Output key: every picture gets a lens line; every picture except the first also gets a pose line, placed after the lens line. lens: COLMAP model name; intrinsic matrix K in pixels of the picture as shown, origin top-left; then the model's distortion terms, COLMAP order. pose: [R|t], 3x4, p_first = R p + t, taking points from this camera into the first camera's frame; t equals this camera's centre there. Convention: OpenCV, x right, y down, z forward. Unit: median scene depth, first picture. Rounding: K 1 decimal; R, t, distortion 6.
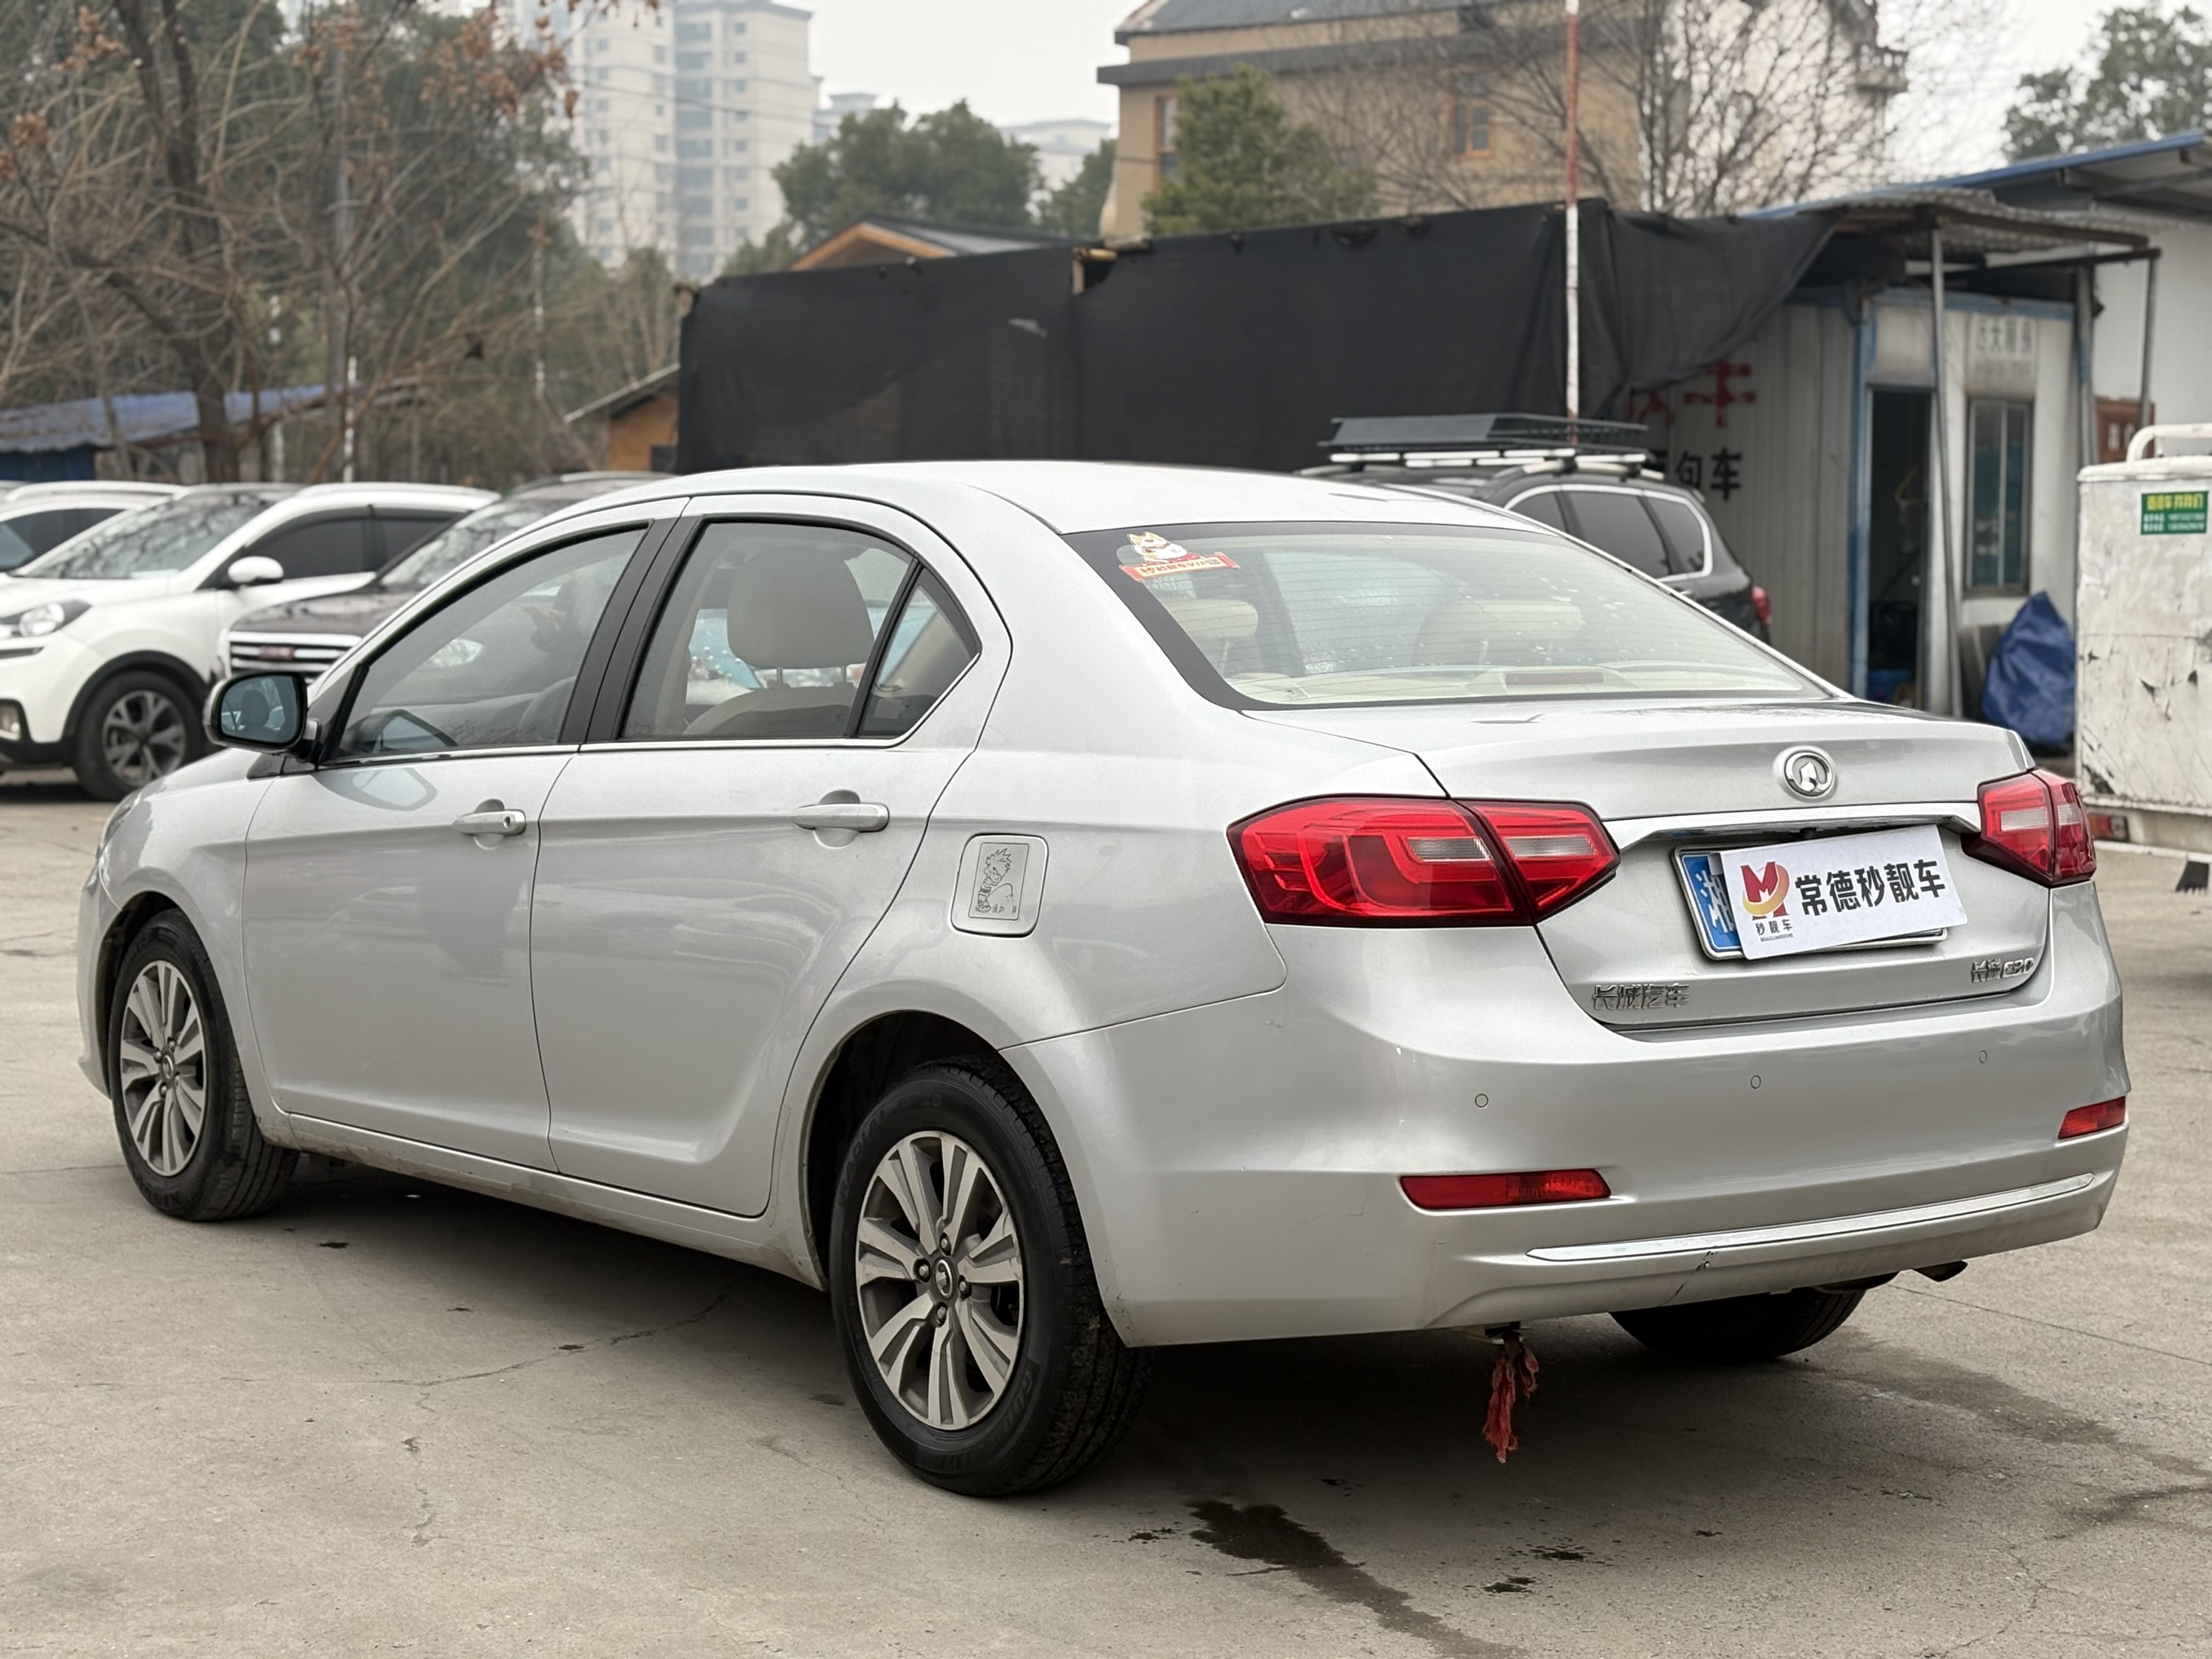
lens RADIAL K [[4035.1, 0, 1172.4], [0, 4035.1, 827.4], [0, 0, 1]] dist [0.283241, -2.355459]
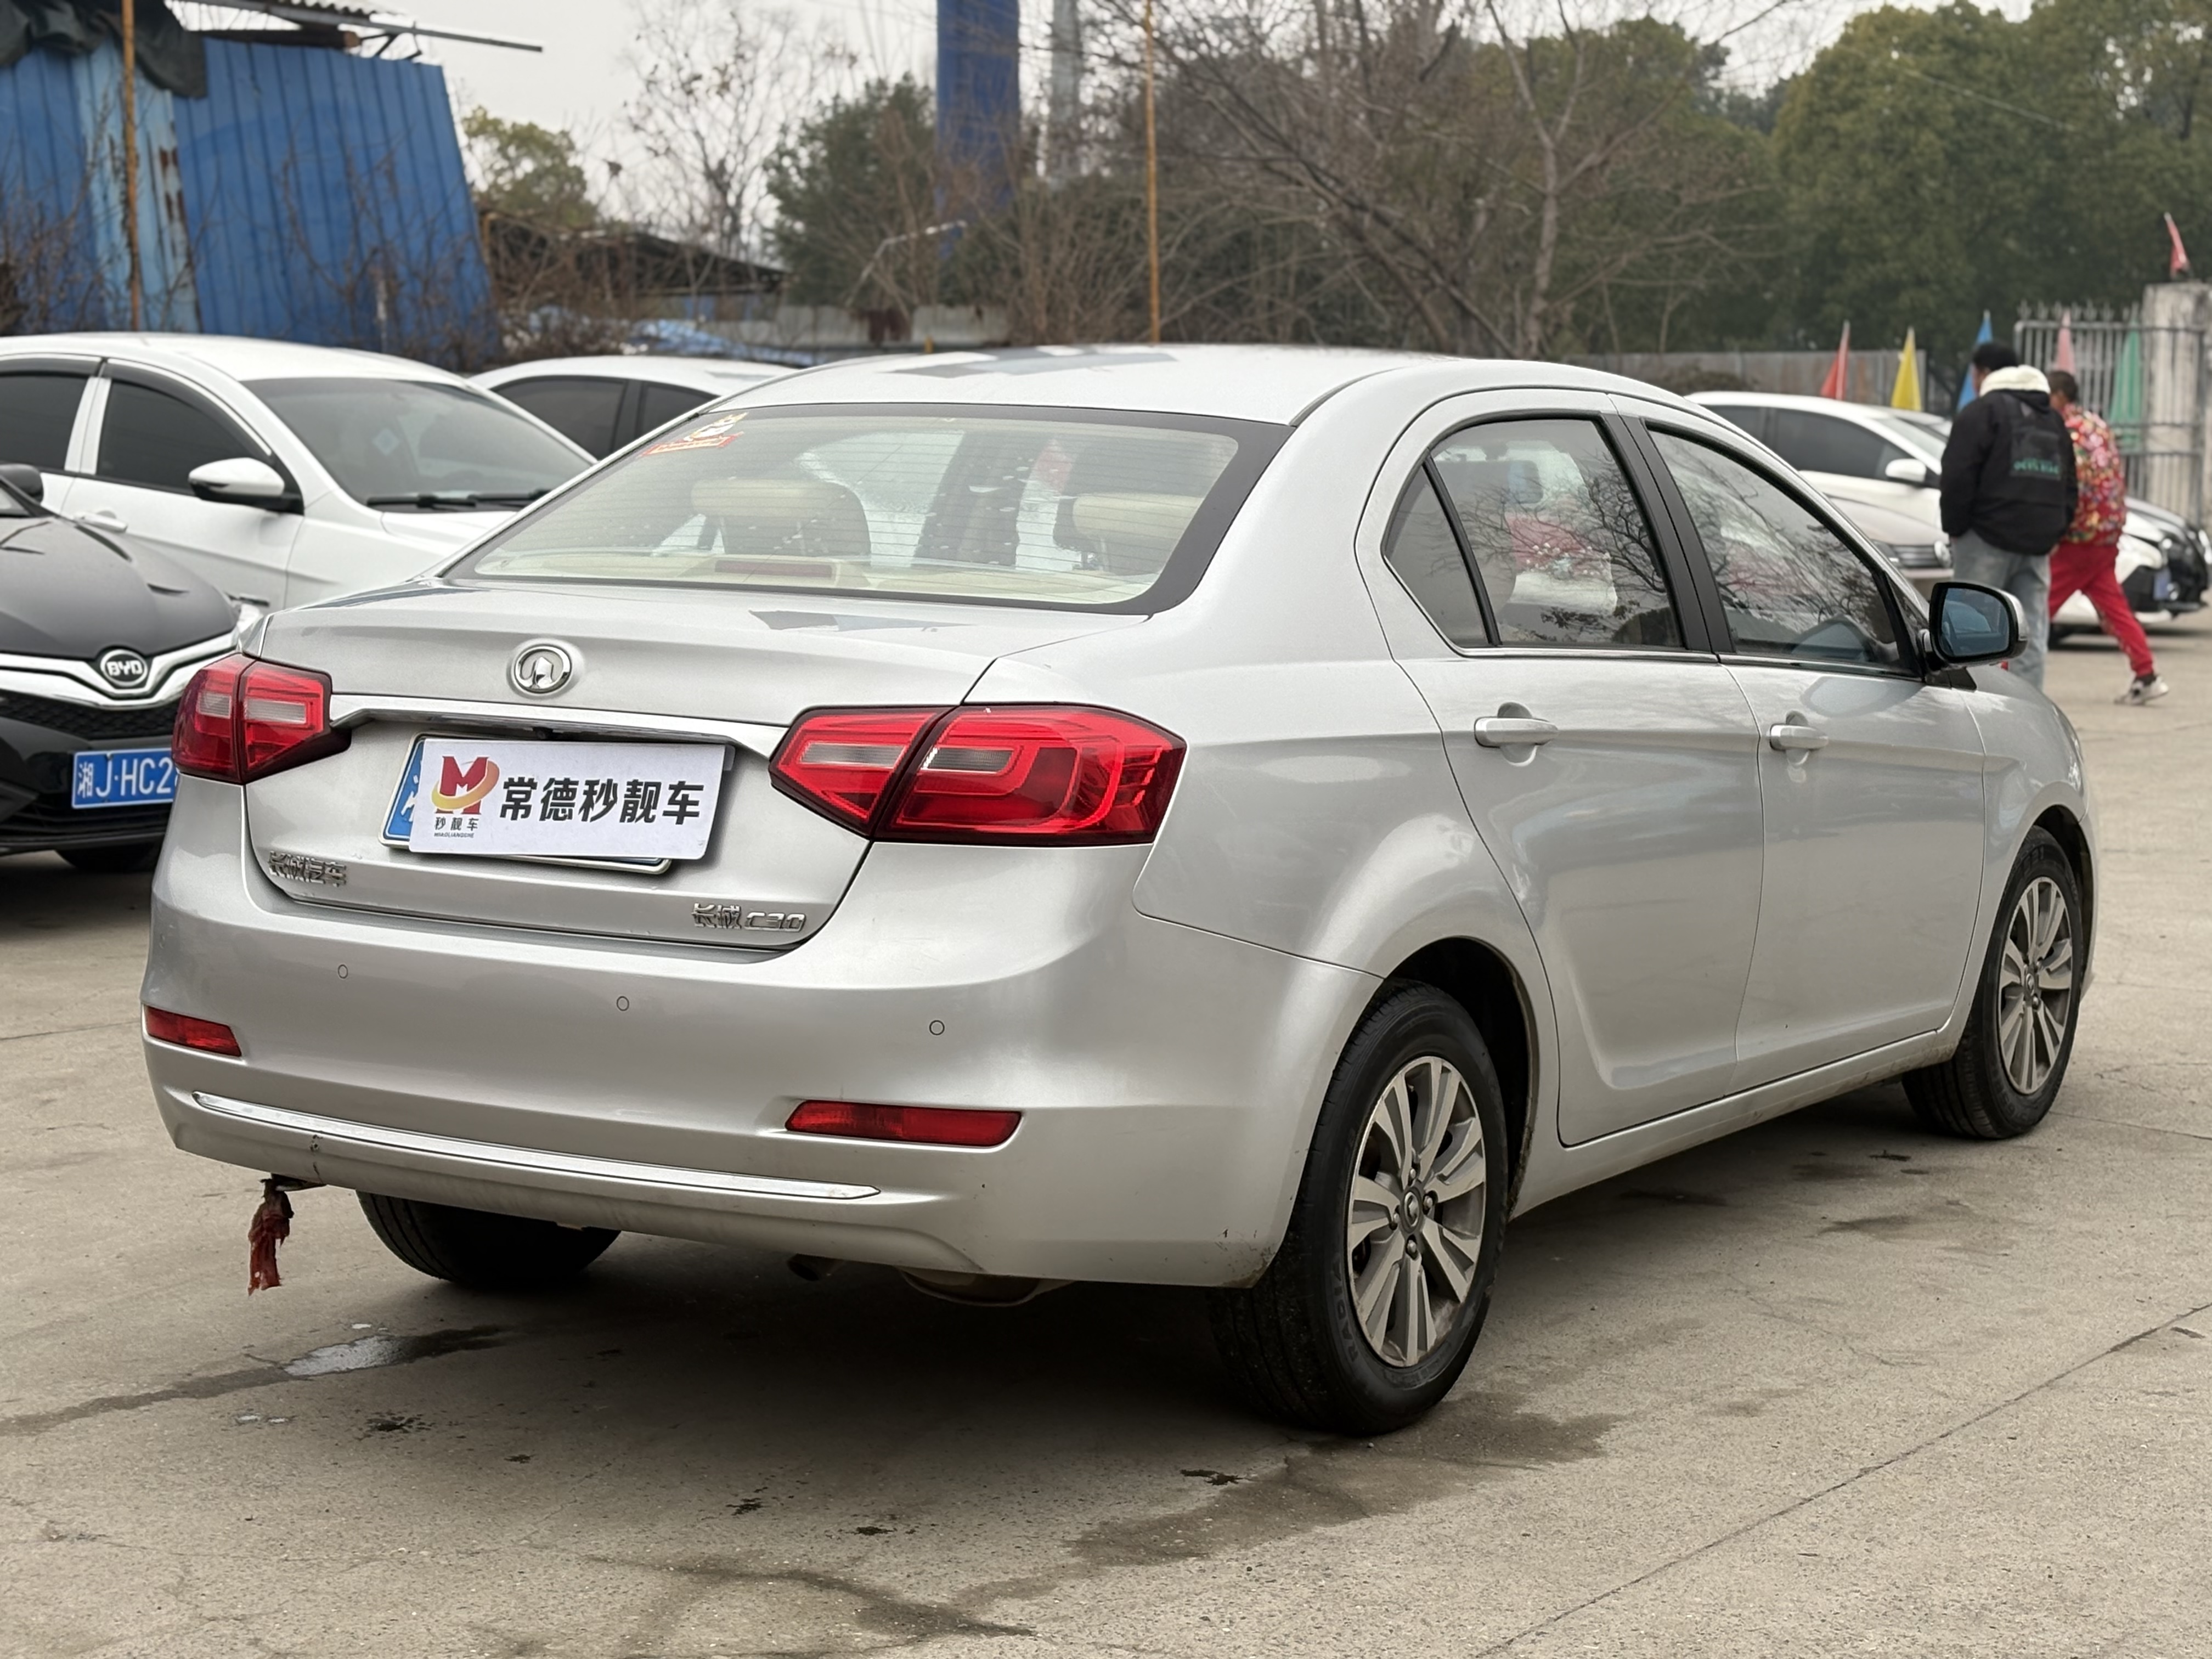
lens RADIAL K [[3942.7, 0, 1106.0], [0, 3942.7, 829.5], [0, 0, 1]] dist [0.271661, -0.104023]
pose [[0.343307, 0.099499, -0.933938, 1.038290], [-0.082319, 0.993734, 0.075610, -0.055351], [0.935609, 0.050924, 0.349346, 0.794019]]
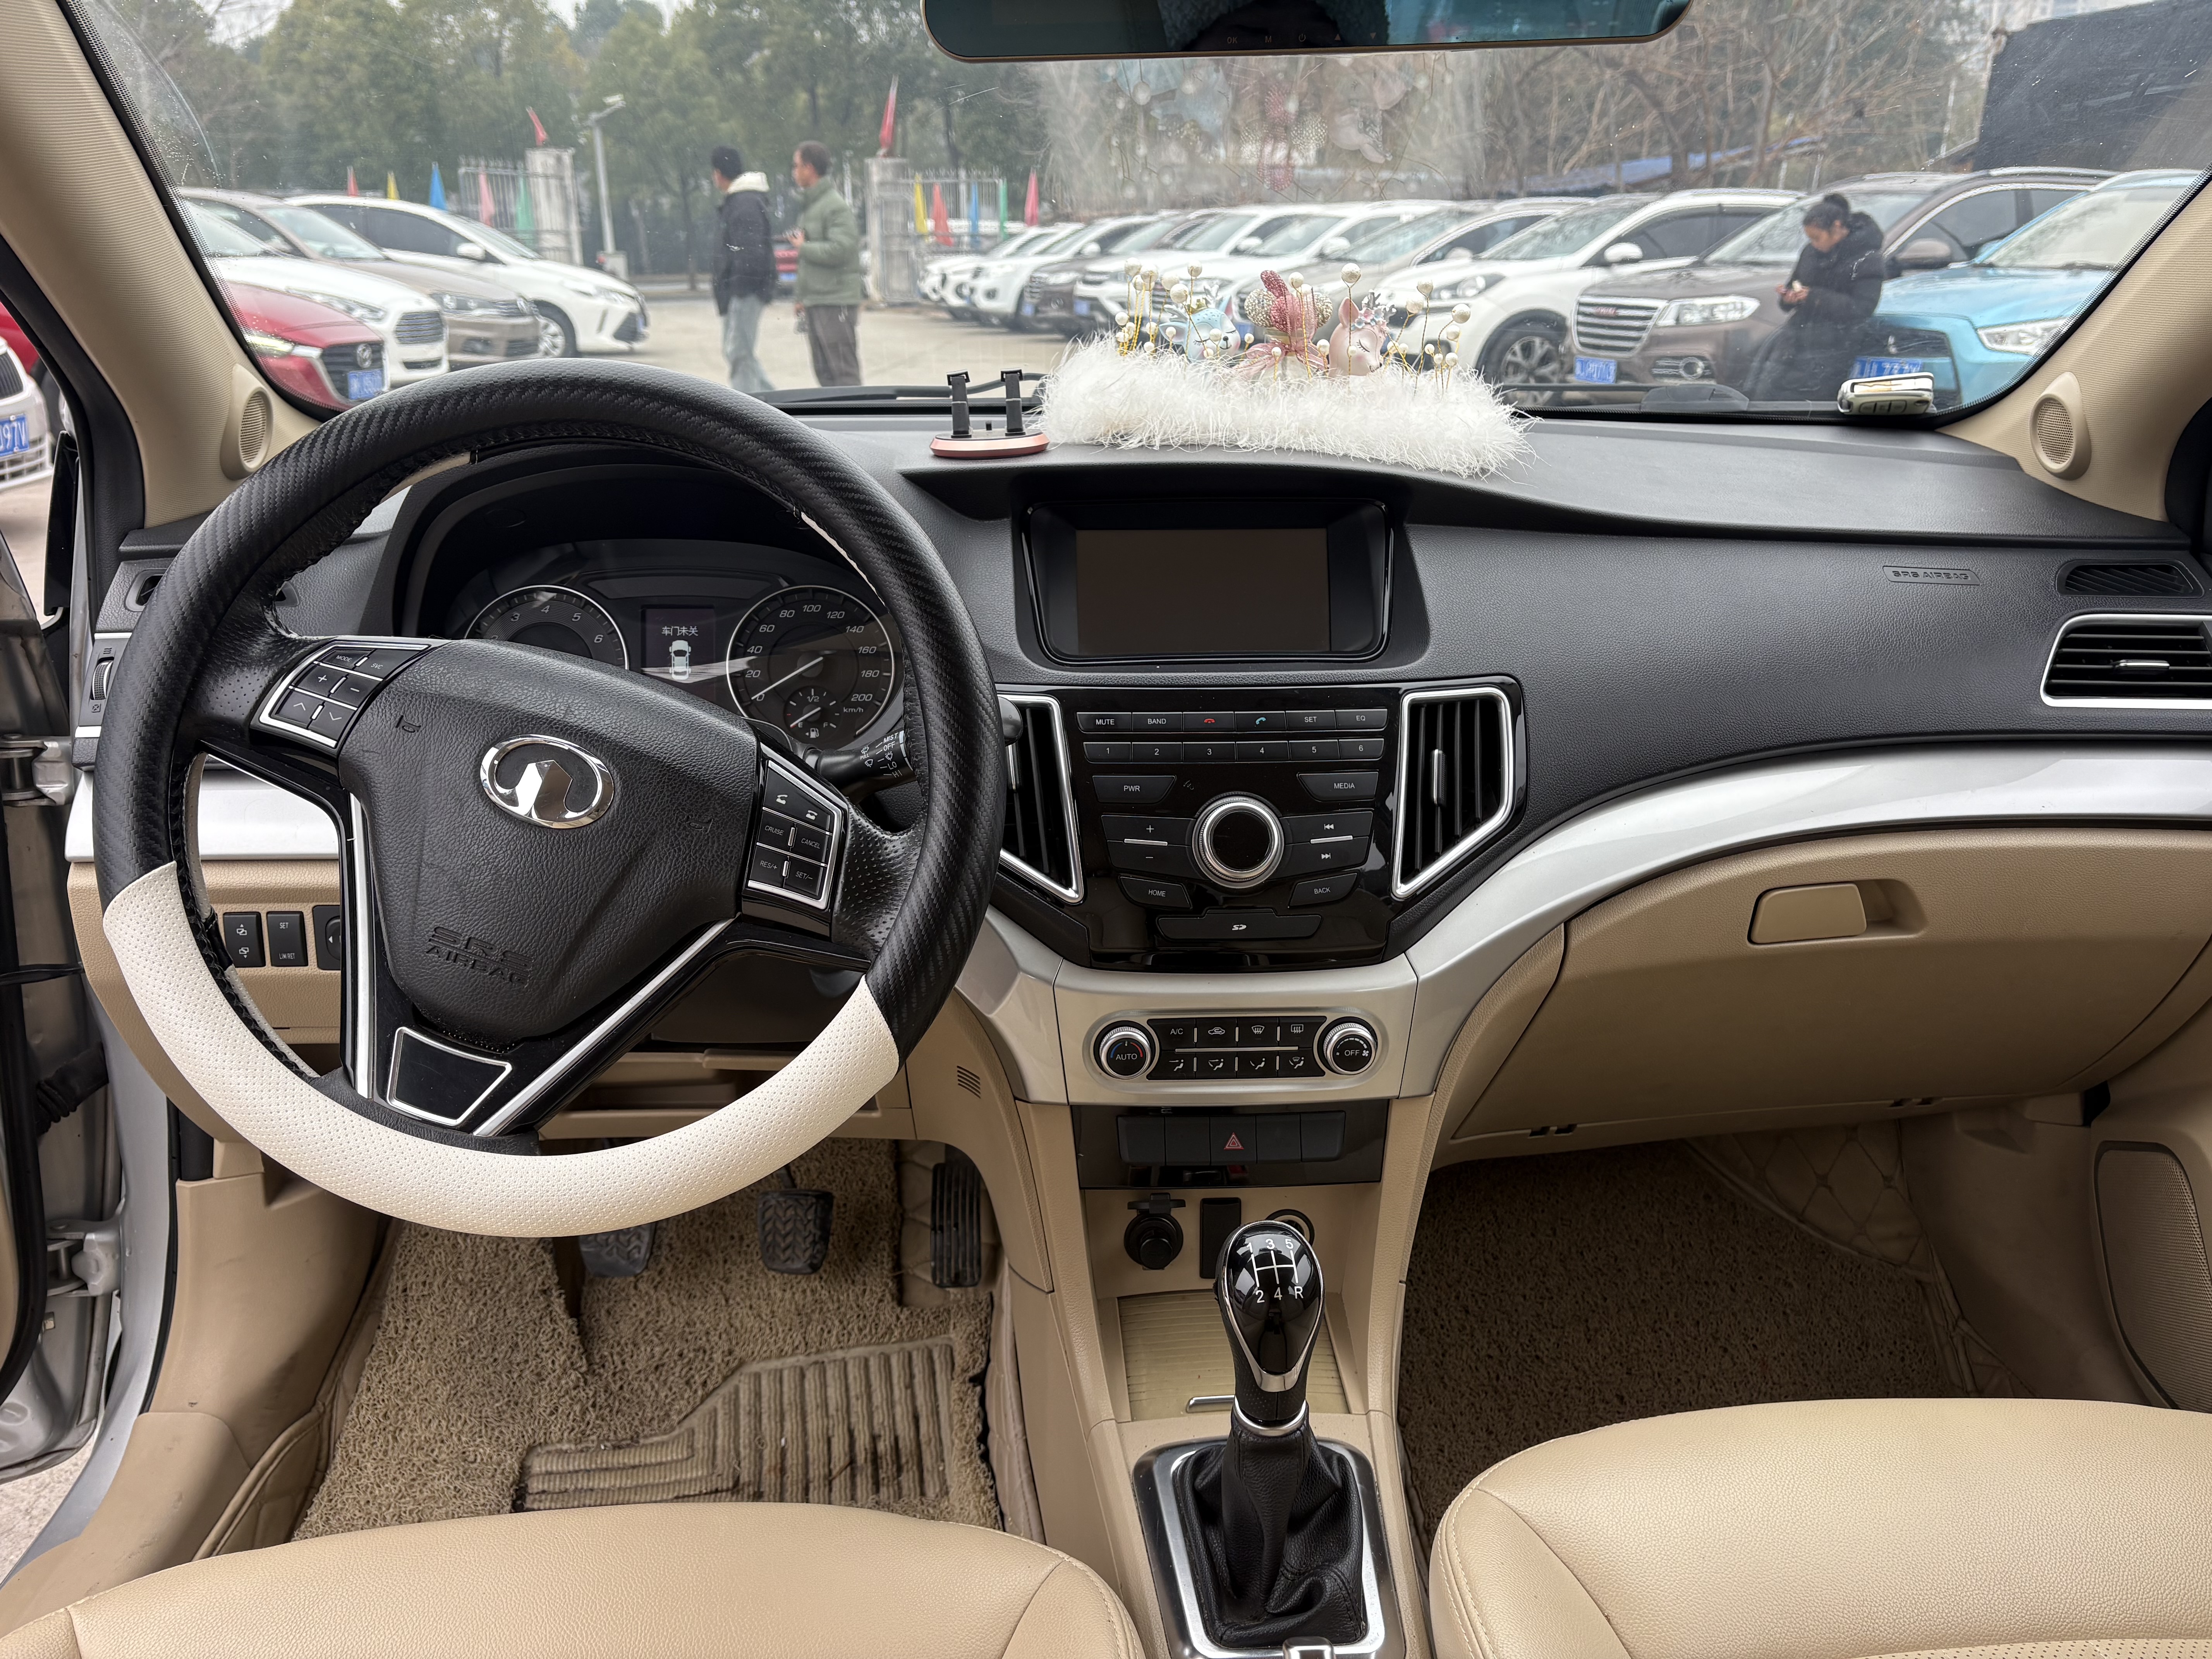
lens RADIAL K [[1677.9, 0, 1106.0], [0, 1677.9, 829.5], [0, 0, 1]] dist [0.052513, -0.097880]
pose [[0.824096, 0.184637, -0.535514, -0.055476], [-0.045027, 0.963746, 0.262994, -0.049633], [0.564658, -0.192620, 0.802533, 1.218788]]
